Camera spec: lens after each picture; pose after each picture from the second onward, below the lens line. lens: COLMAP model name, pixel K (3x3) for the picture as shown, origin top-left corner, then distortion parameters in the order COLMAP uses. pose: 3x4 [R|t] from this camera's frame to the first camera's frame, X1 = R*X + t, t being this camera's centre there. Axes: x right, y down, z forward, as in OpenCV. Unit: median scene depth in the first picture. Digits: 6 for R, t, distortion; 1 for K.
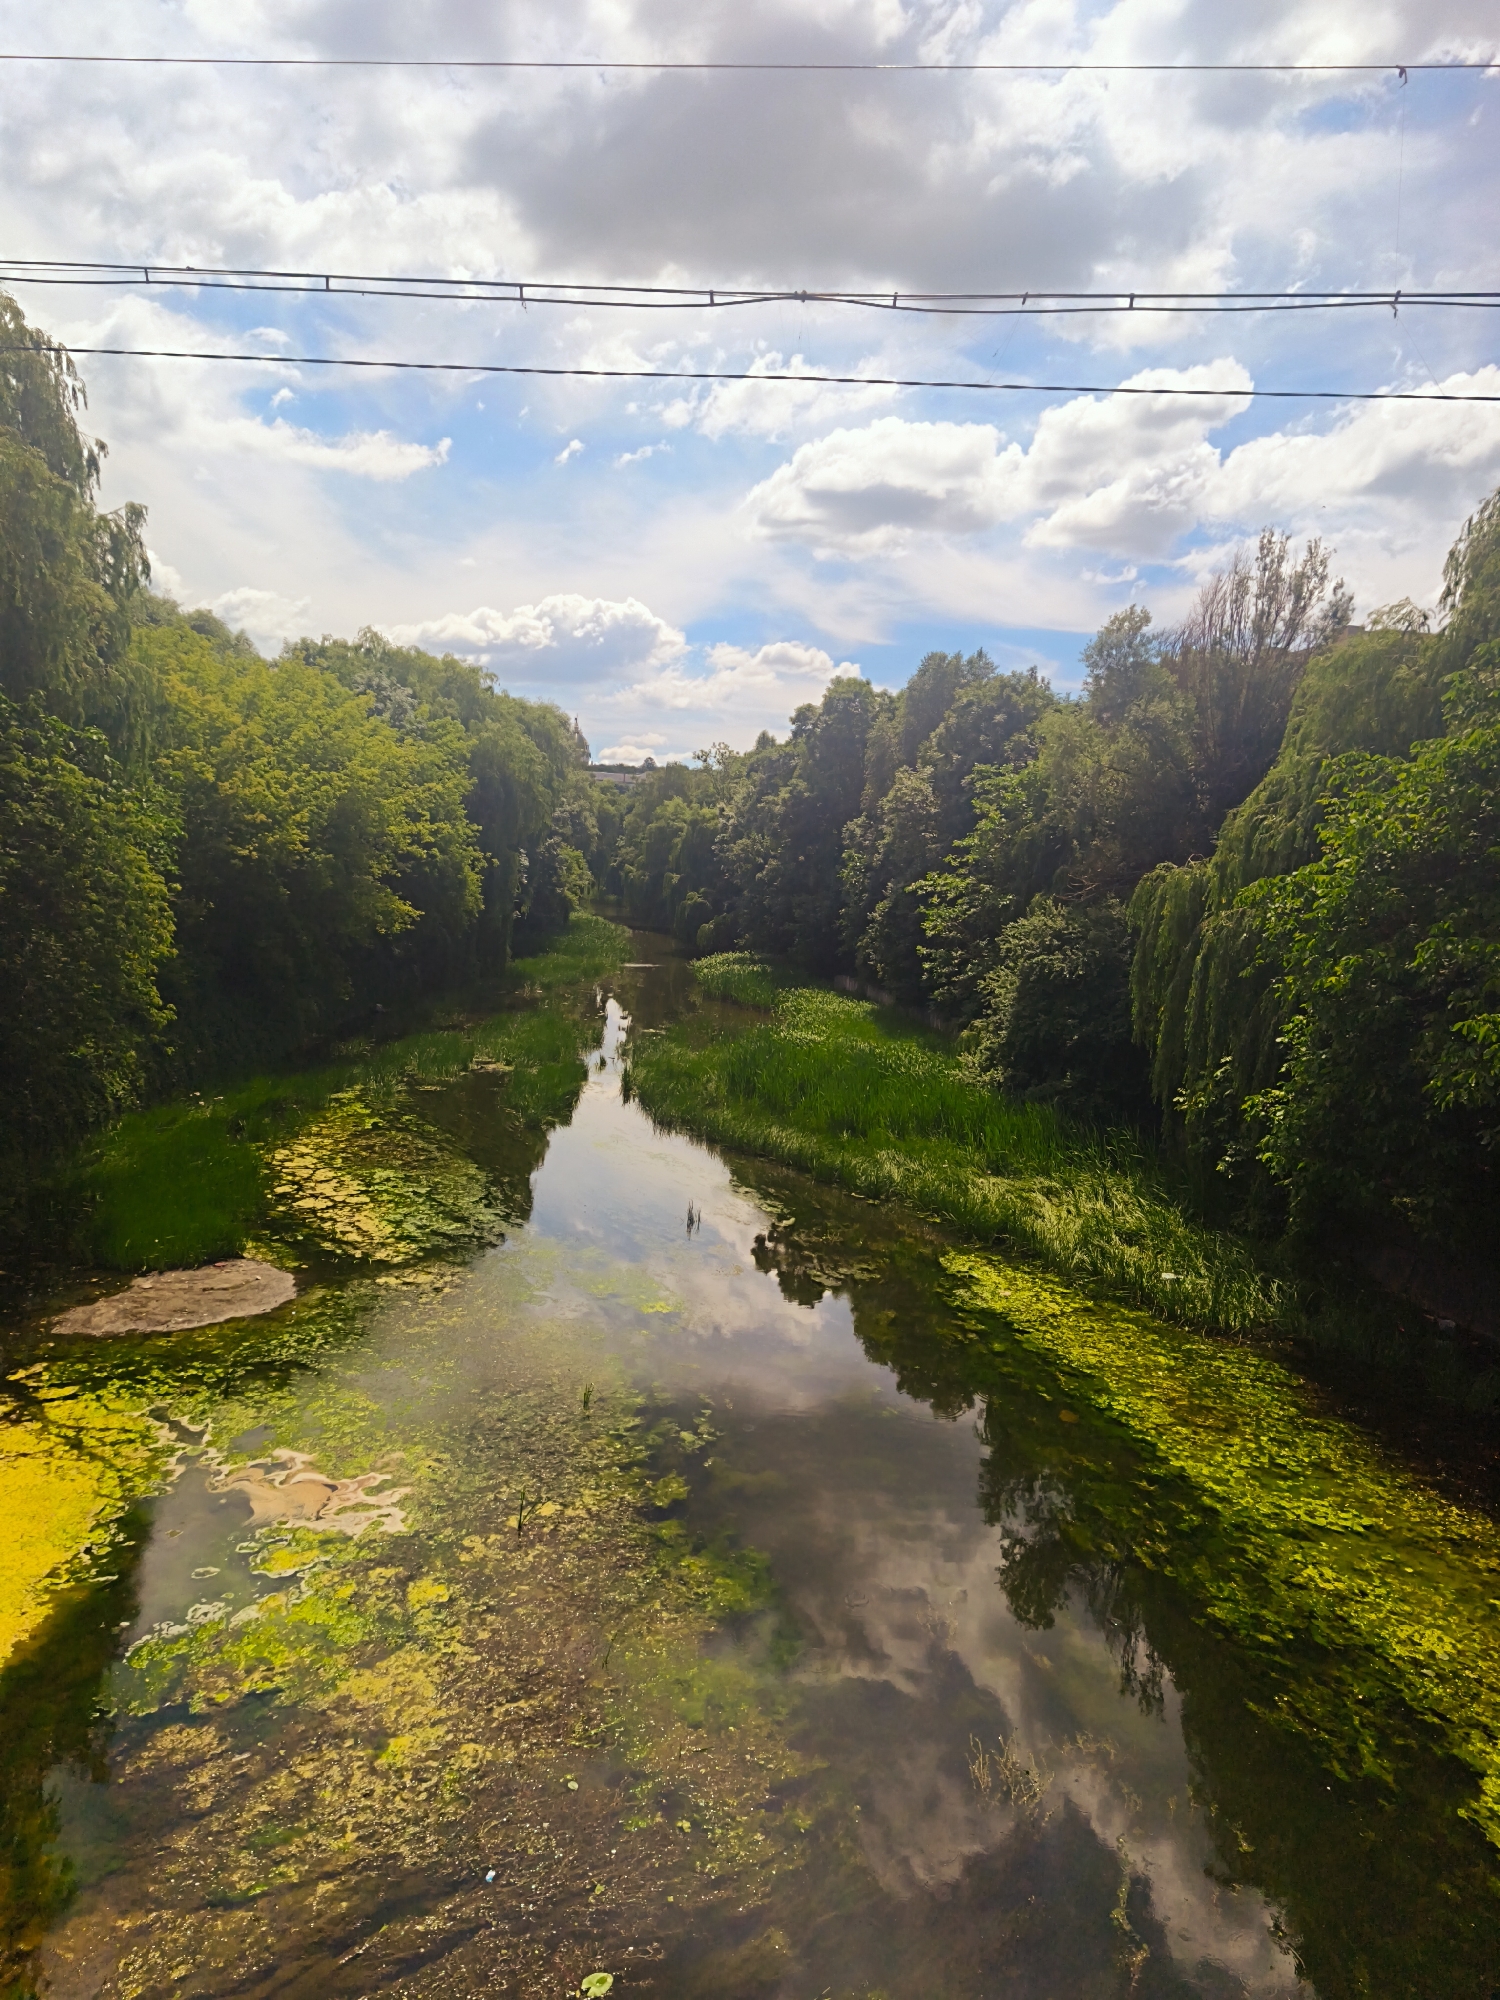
lens RADIAL K [[1320.6, 0, 760.6], [0, 1320.6, 991.4], [0, 0, 1]] dist [0.082407, -0.075748]
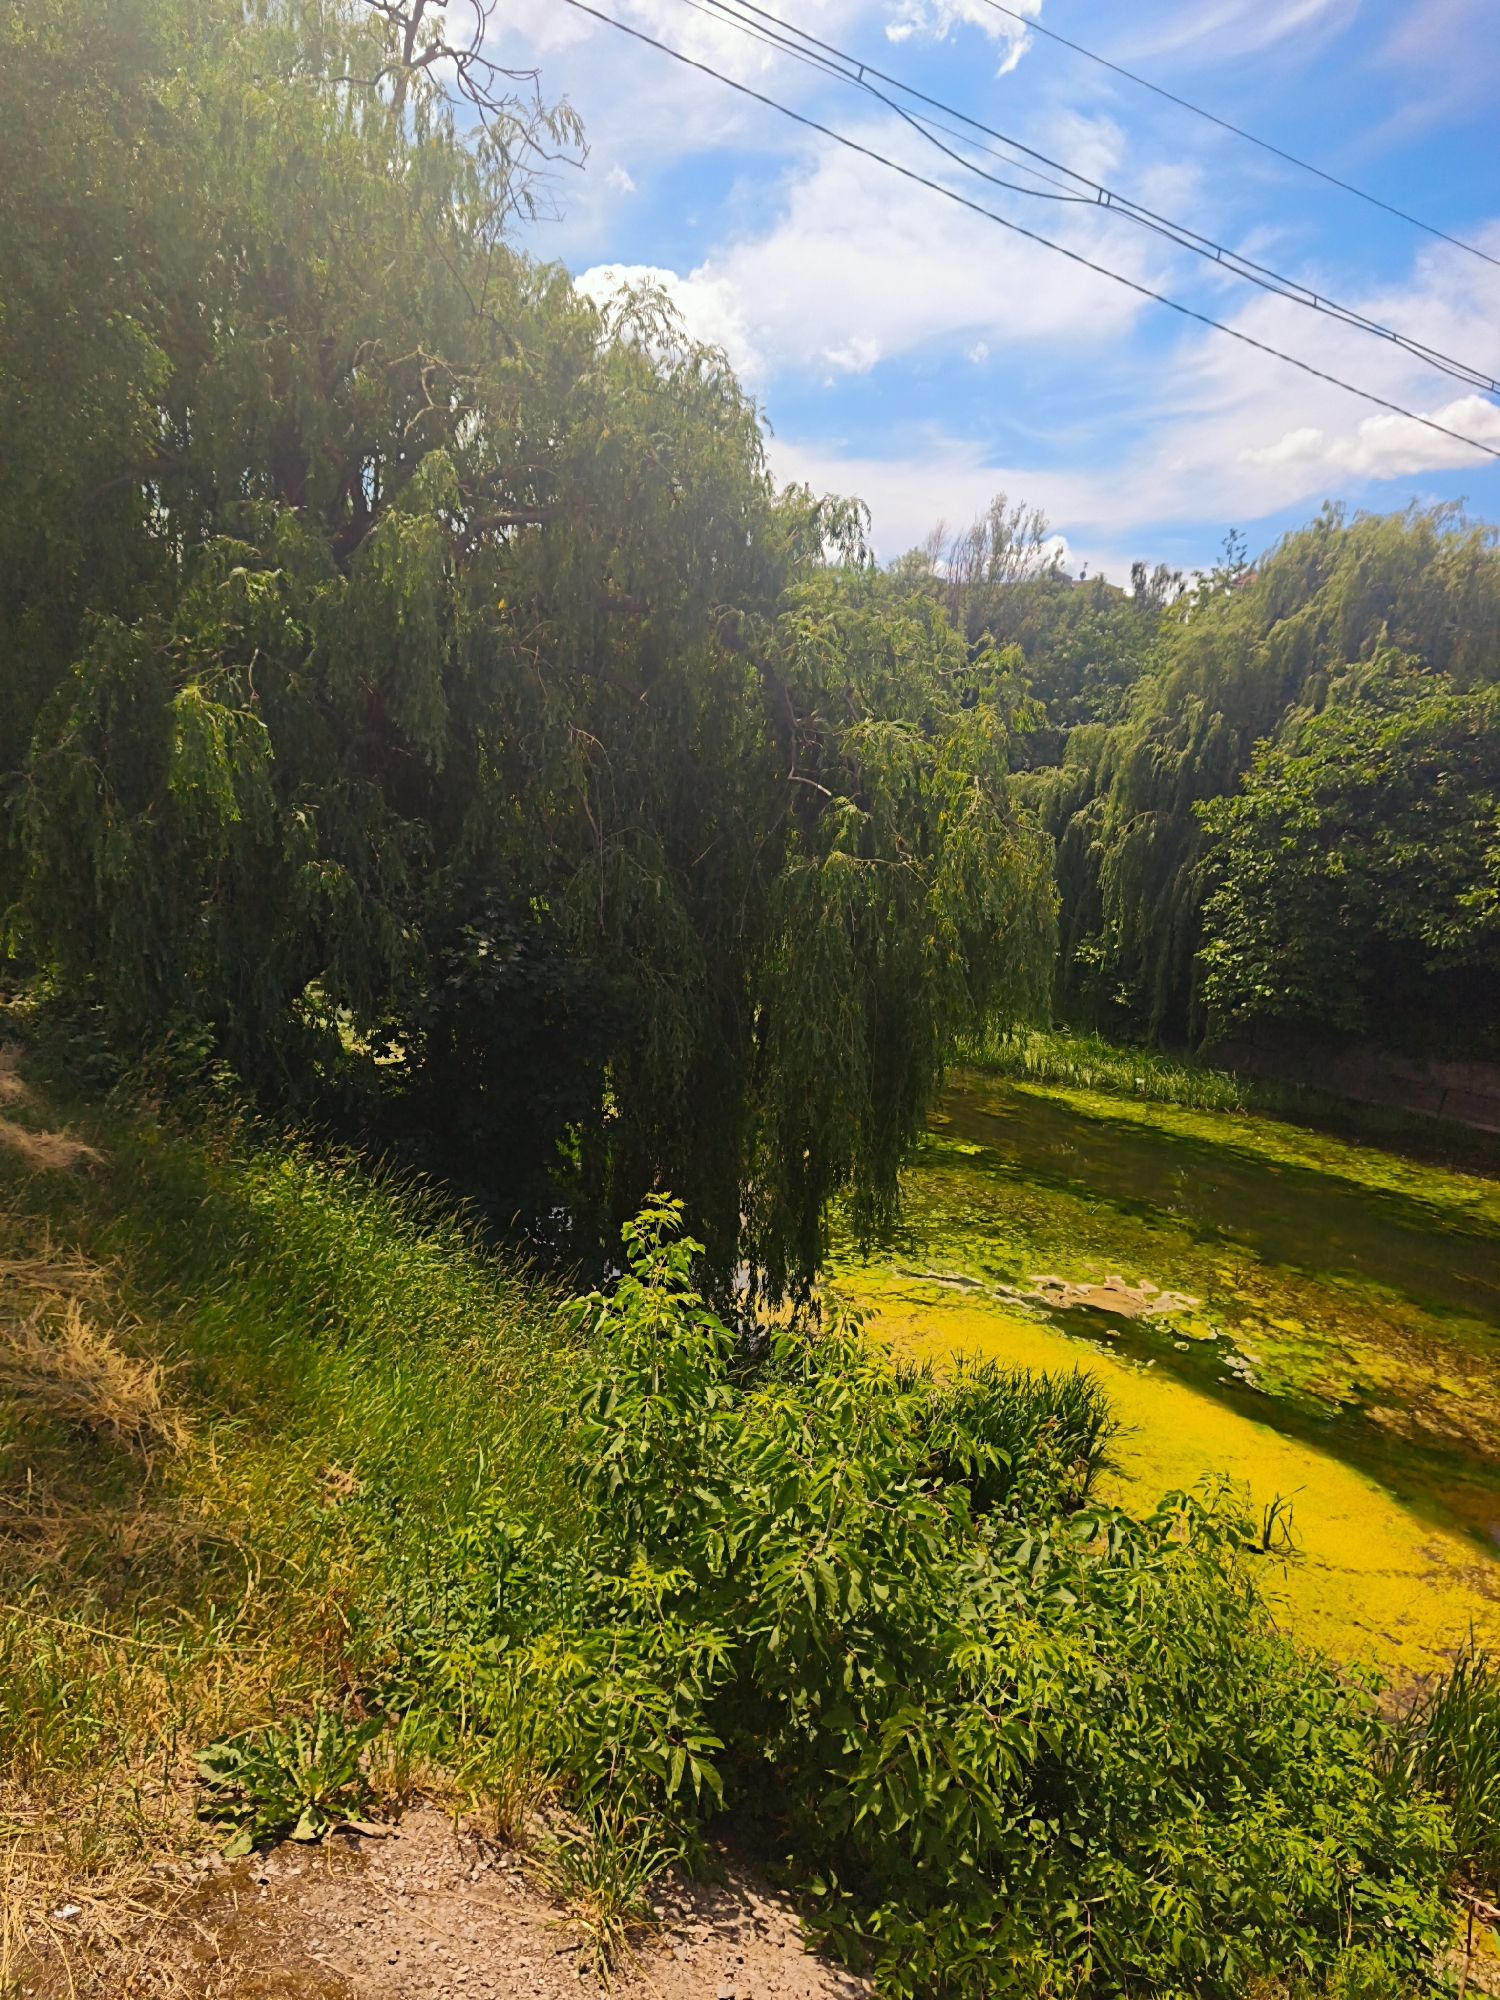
lens RADIAL K [[1320.6, 0, 760.6], [0, 1320.6, 991.4], [0, 0, 1]] dist [0.082407, -0.075748]
pose [[0.832888, -0.086529, 0.546636, -0.399084], [0.022323, 0.992151, 0.123038, -0.030976], [-0.552992, -0.090274, 0.828282, 0.032319]]
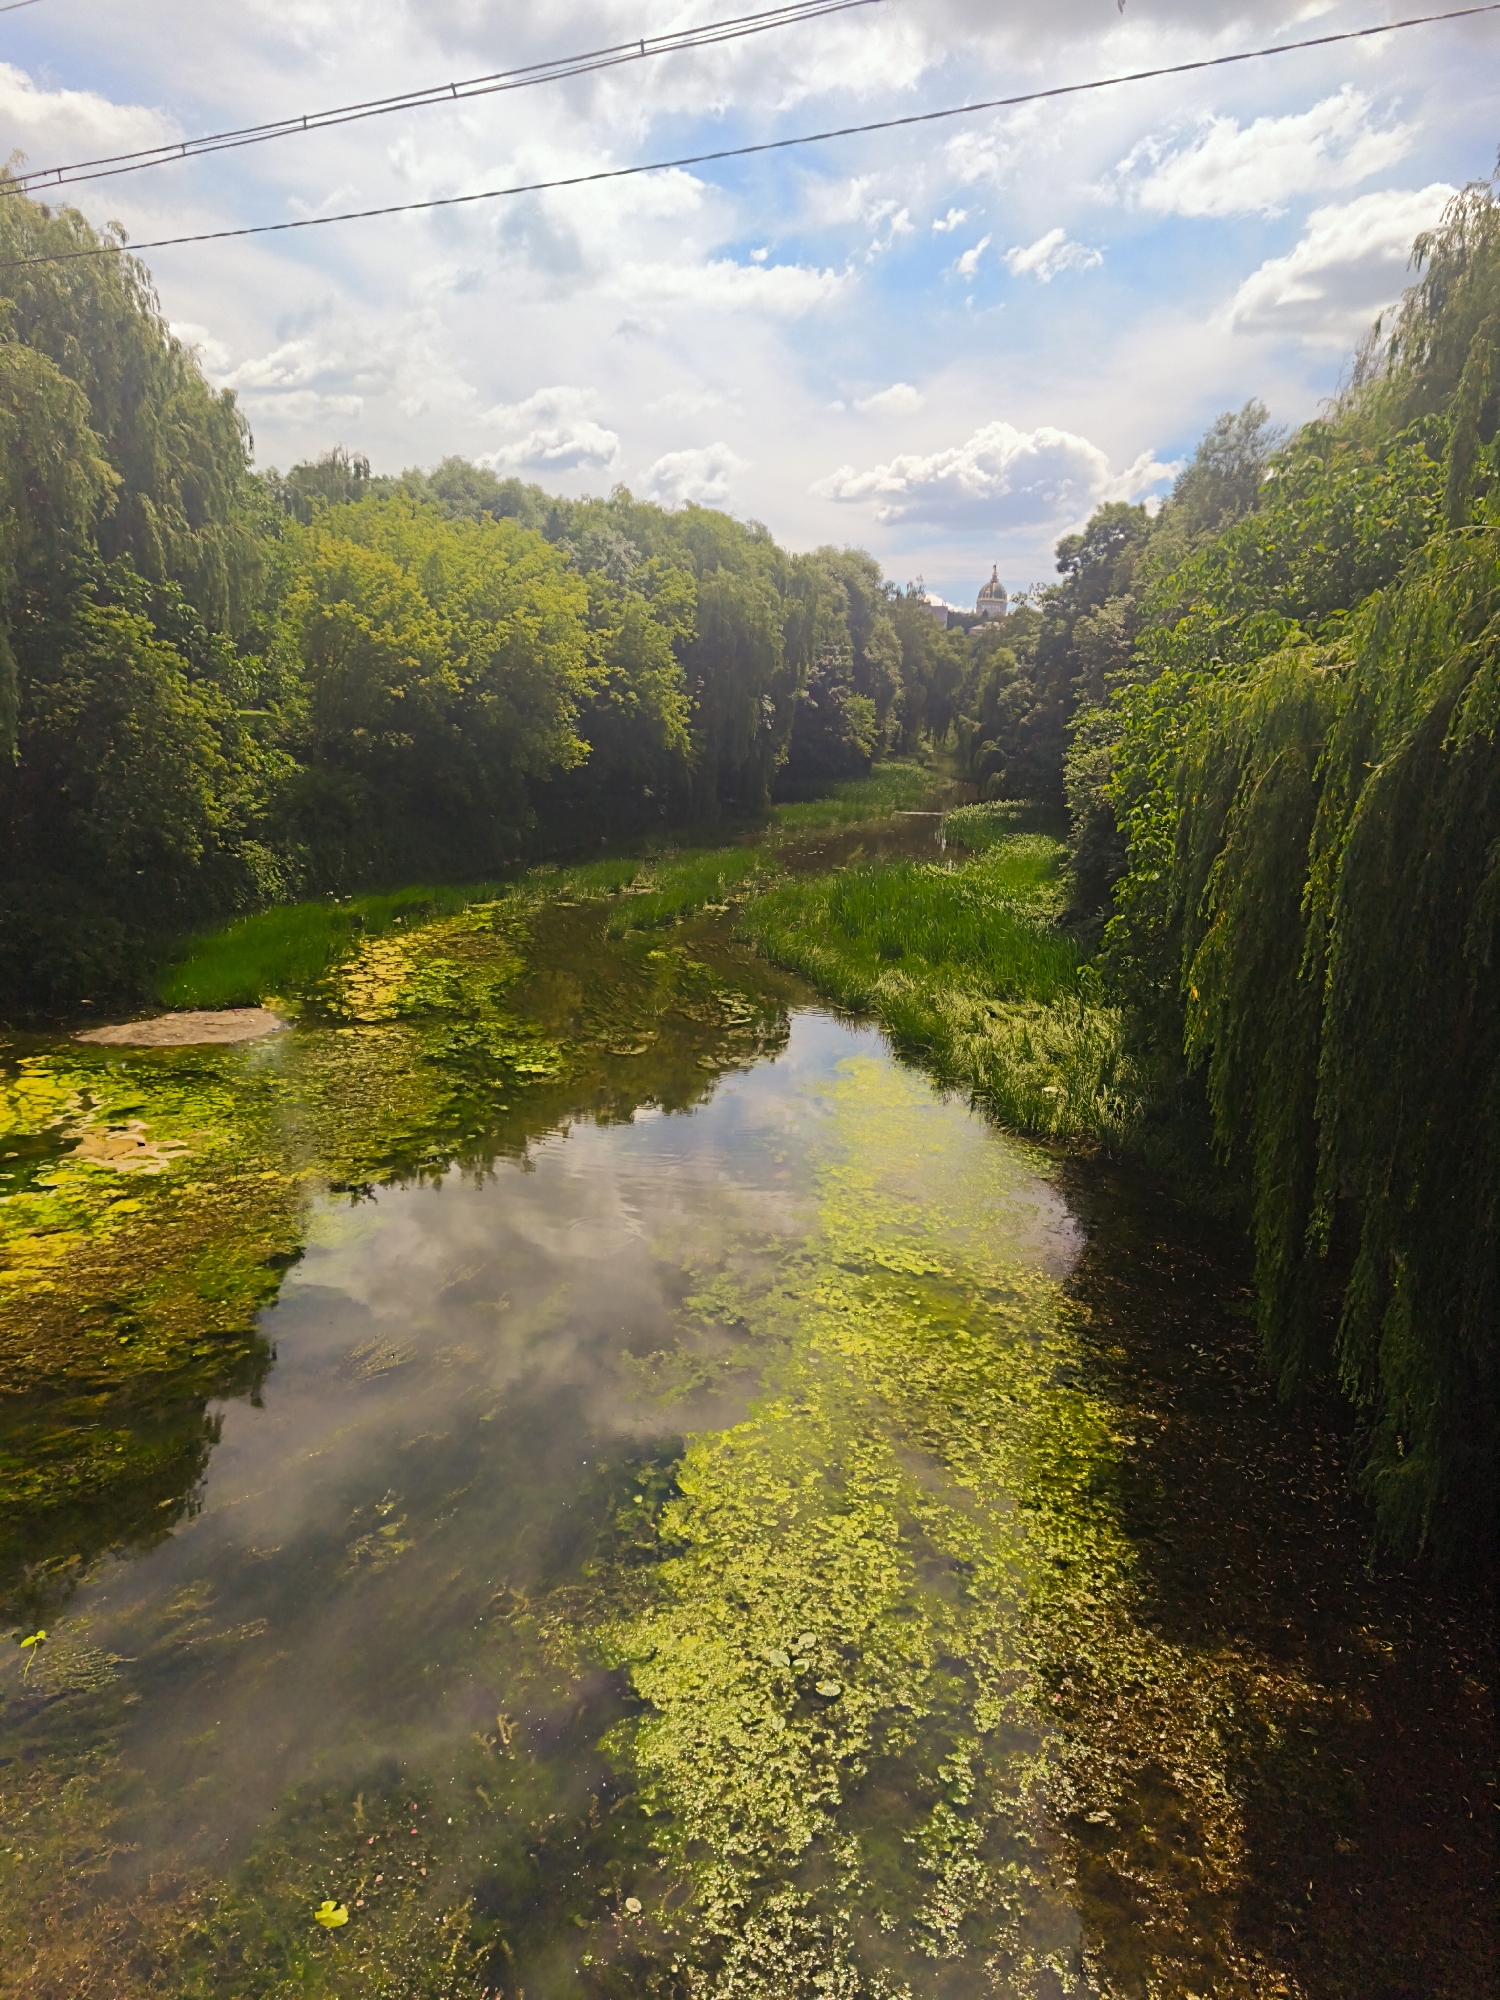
lens RADIAL K [[1323.7, 0, 750.0], [0, 1323.7, 1000.0], [0, 0, 1]] dist [0.059951, 0.000362]
pose [[0.945865, 0.058238, -0.319293, 0.209713], [-0.022792, 0.993260, 0.113647, 0.016796], [0.323760, -0.100217, 0.940817, -0.020206]]
